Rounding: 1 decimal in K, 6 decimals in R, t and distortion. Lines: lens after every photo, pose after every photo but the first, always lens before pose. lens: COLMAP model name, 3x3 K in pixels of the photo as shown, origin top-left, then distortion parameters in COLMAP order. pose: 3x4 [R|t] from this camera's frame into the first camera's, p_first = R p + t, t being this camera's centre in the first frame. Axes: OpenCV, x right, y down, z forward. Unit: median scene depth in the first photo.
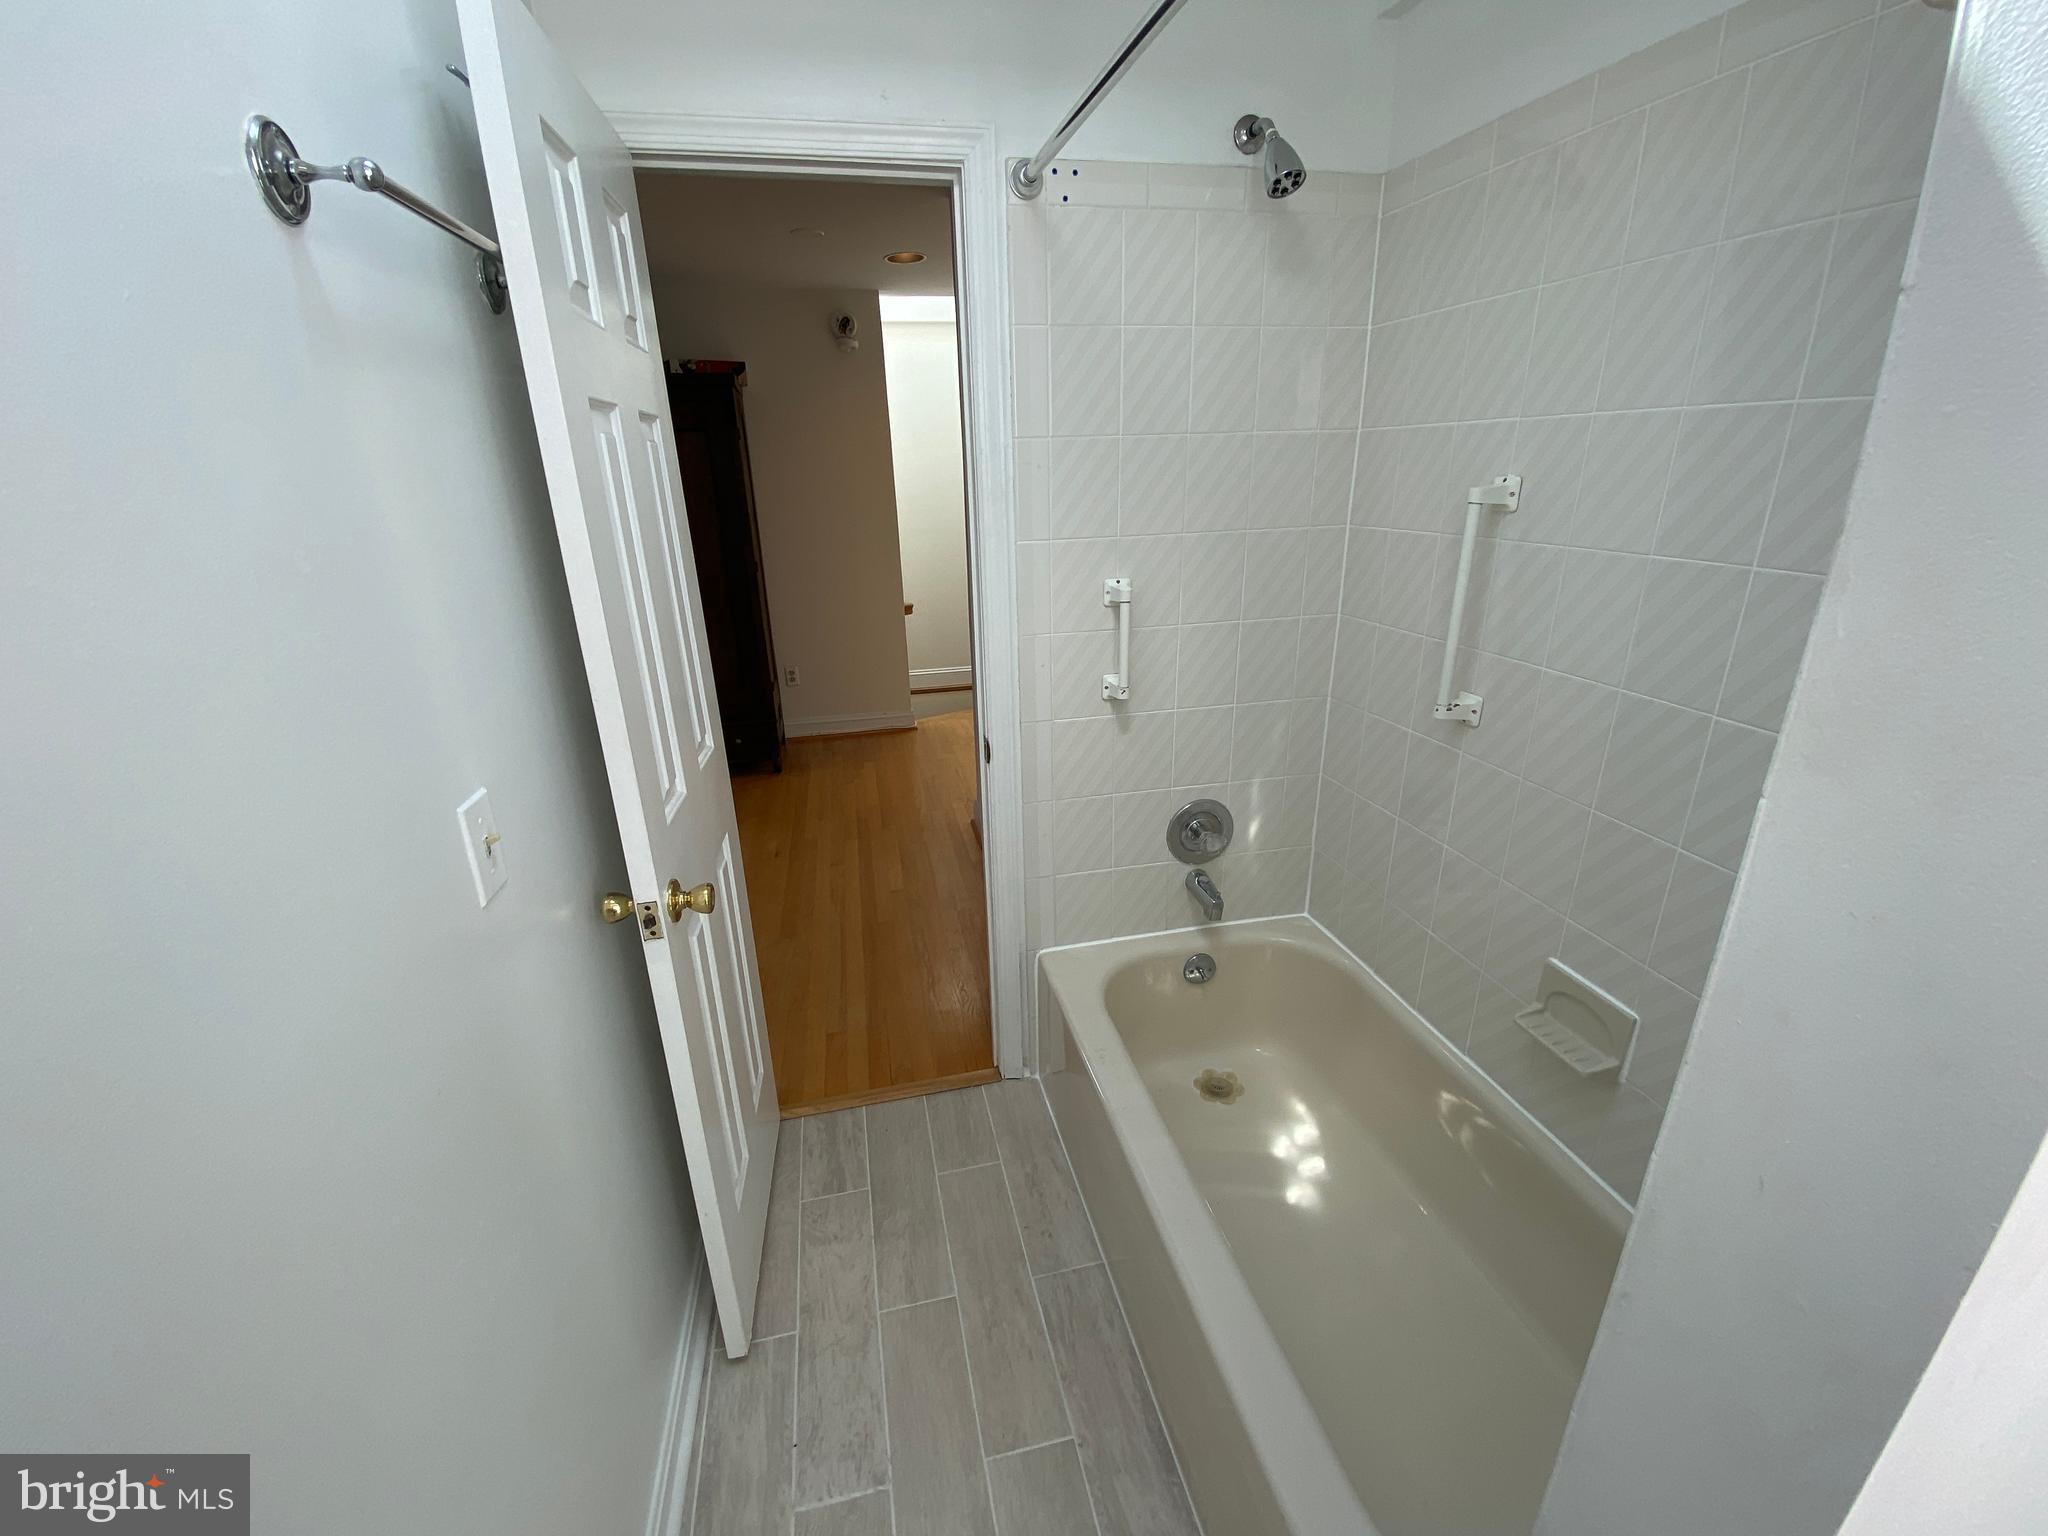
lens RADIAL K [[830.4, 0, 1019.0], [0, 830.4, 769.2], [0, 0, 1]] dist [0.024075, -0.022931]
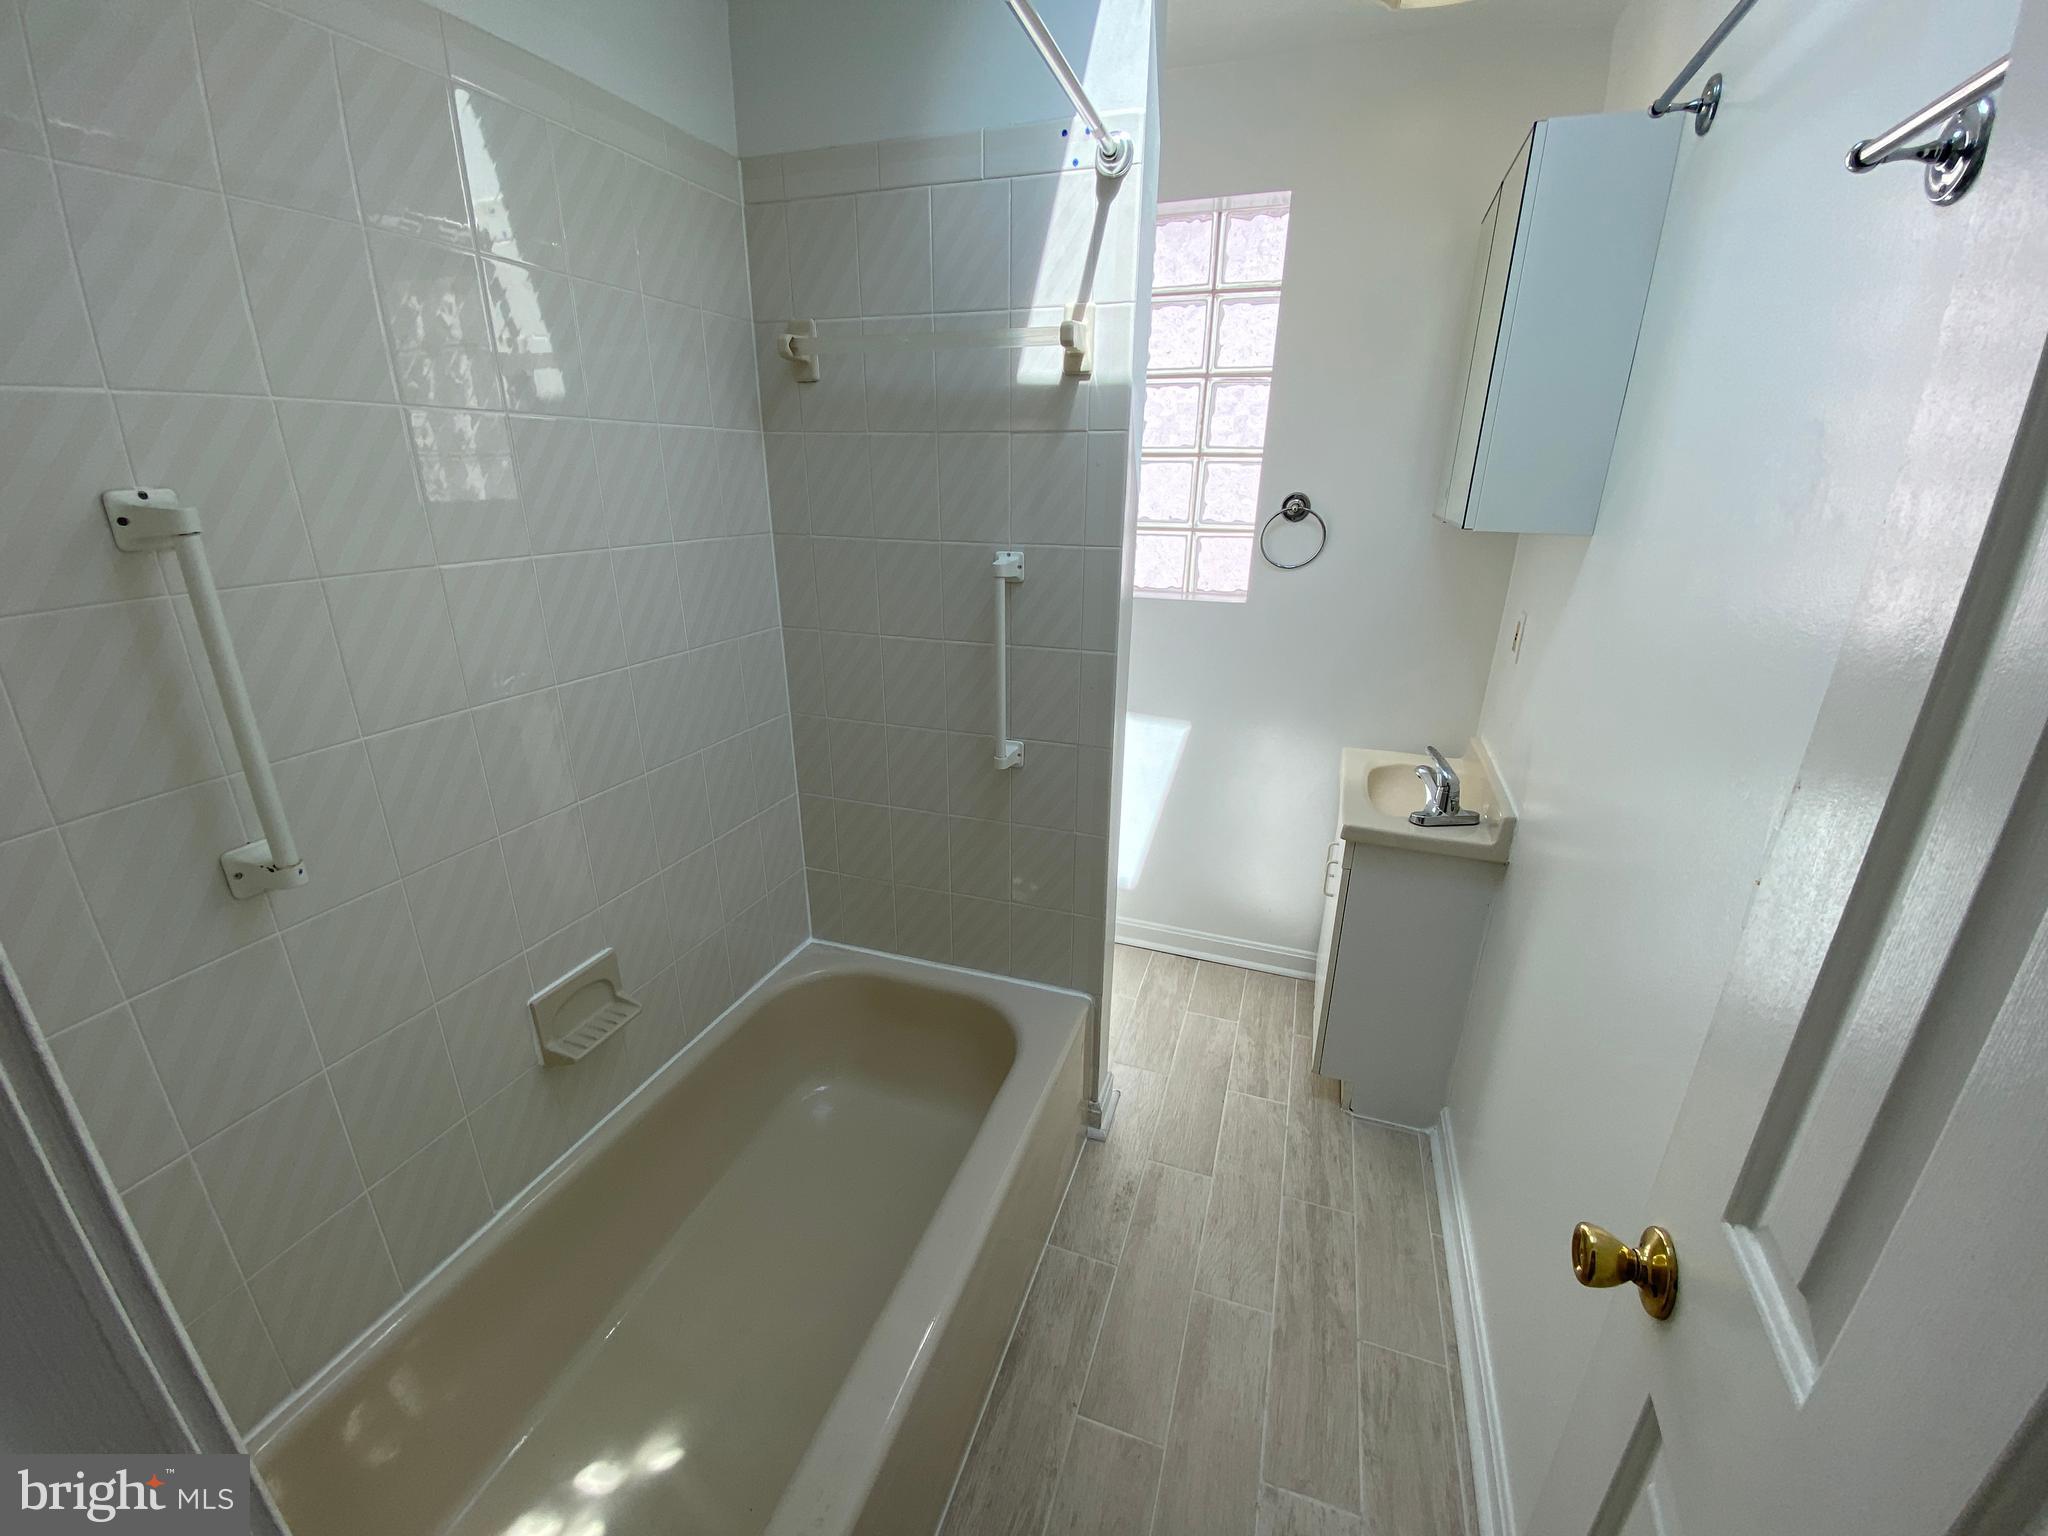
lens RADIAL K [[830.4, 0, 1019.0], [0, 830.4, 769.2], [0, 0, 1]] dist [0.024075, -0.022931]
pose [[-0.845487, -0.167734, 0.506968, -0.236856], [0.194589, 0.787331, 0.585017, -0.392958], [-0.497279, 0.593274, -0.633039, 1.106615]]
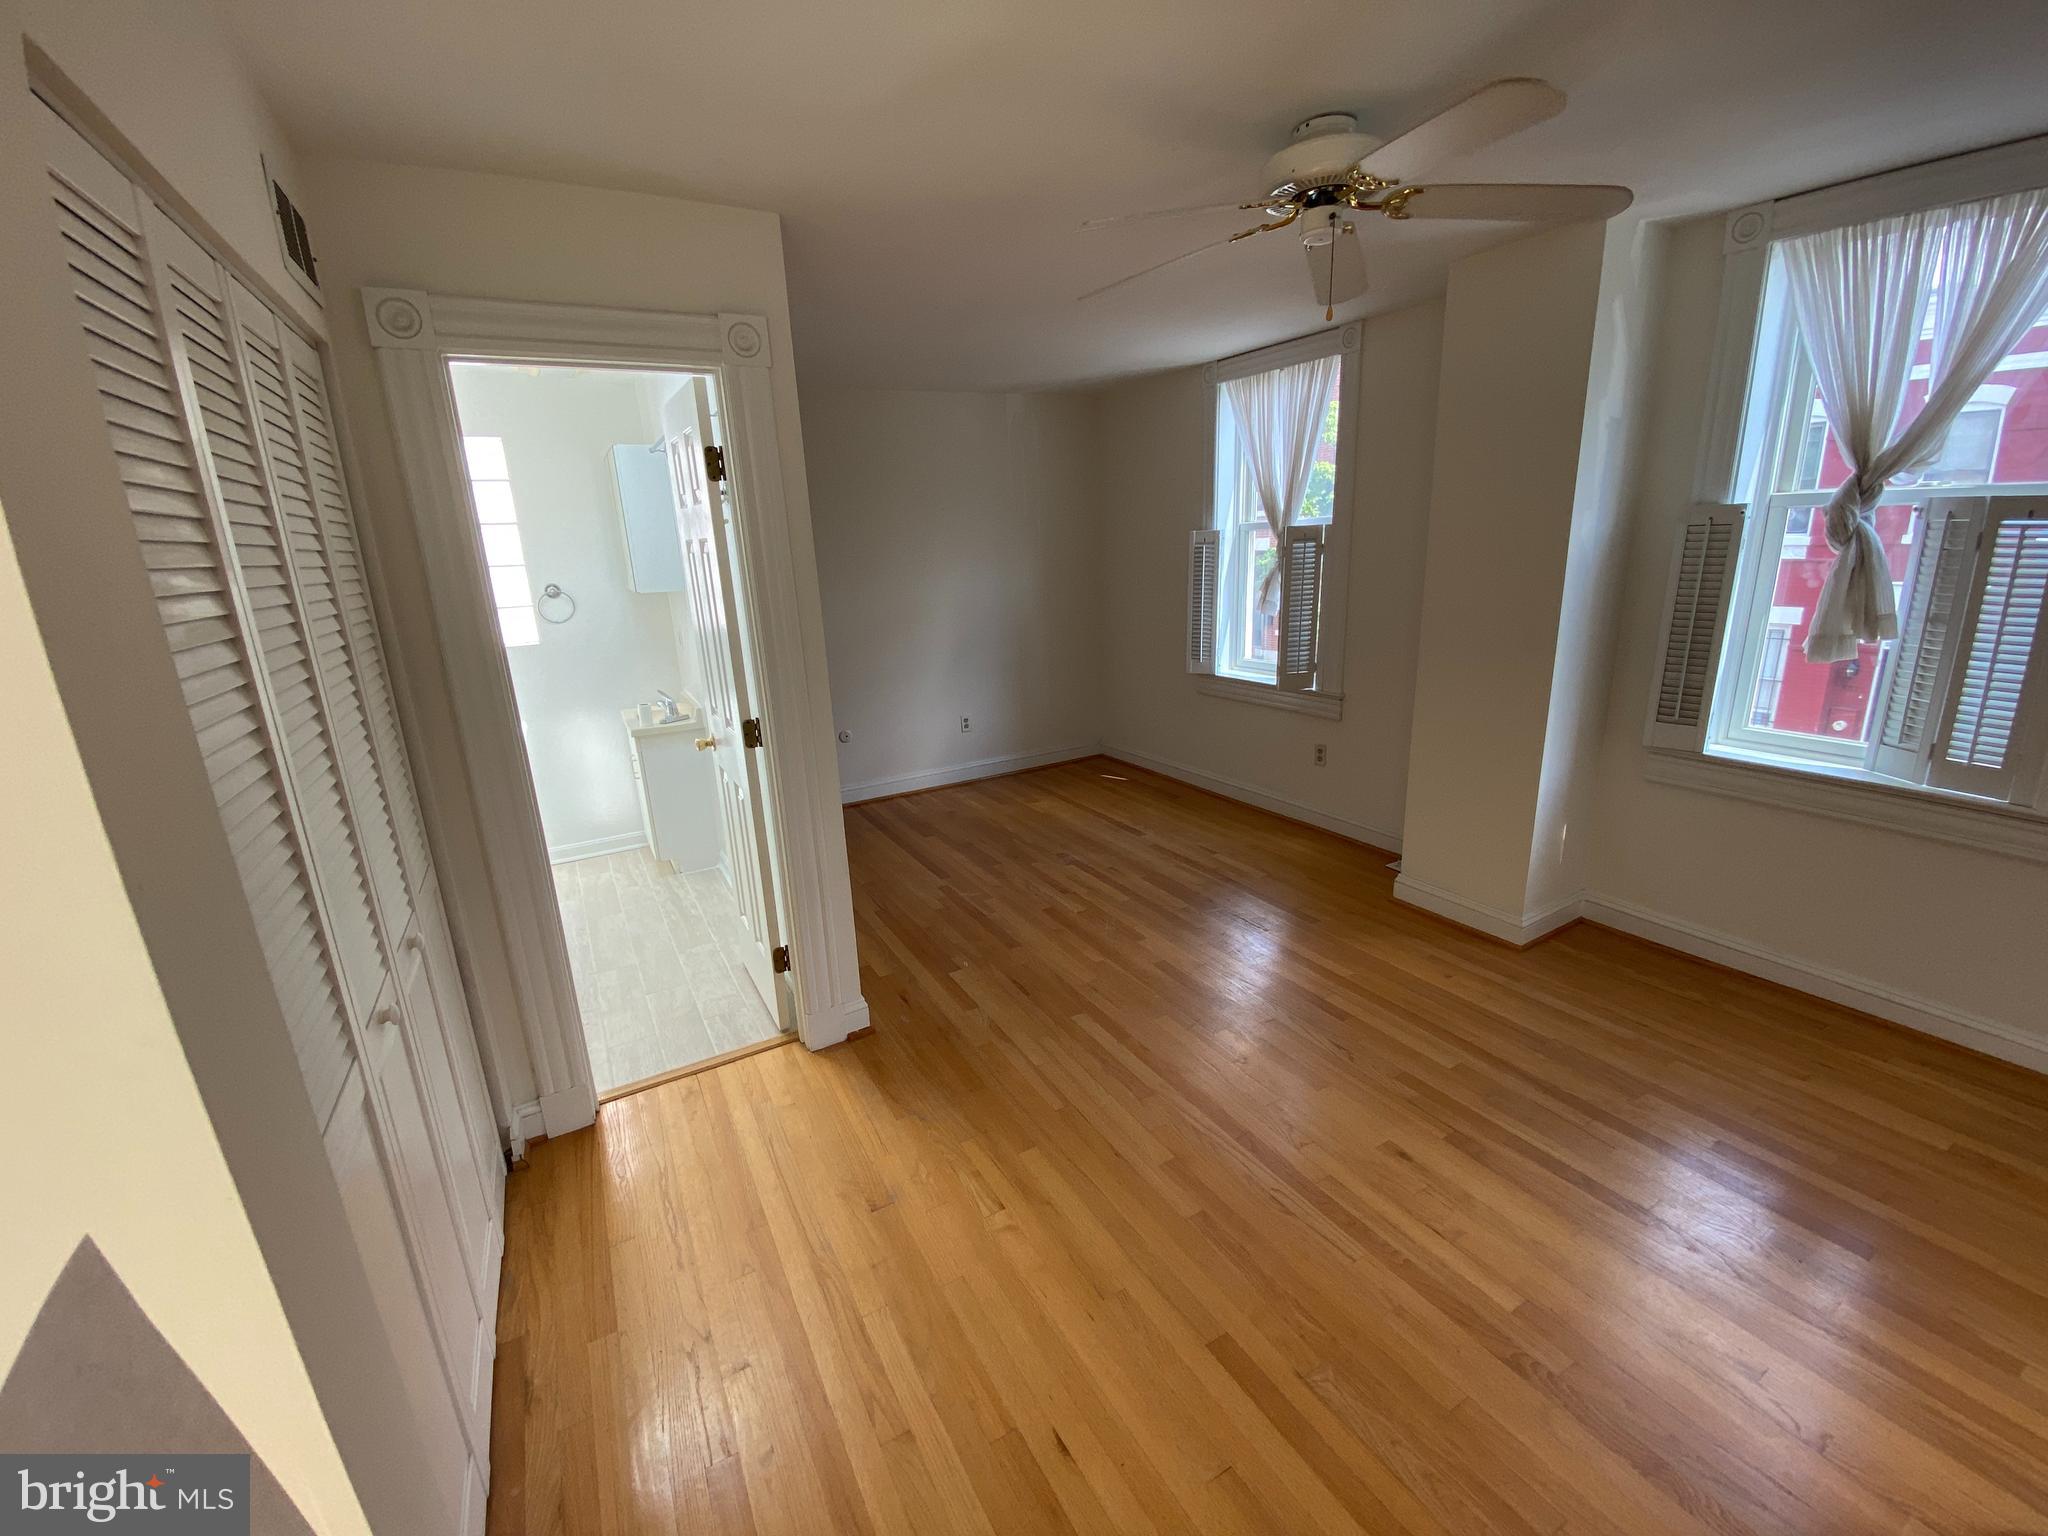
lens RADIAL K [[825.5, 0, 1015.5], [0, 825.5, 774.7], [0, 0, 1]] dist [0.013171, -0.018113]
pose [[-0.955205, 0.138959, -0.261293, -0.510816], [-0.039982, 0.814222, 0.579176, -1.004419], [0.293232, 0.563679, -0.772192, 2.708516]]
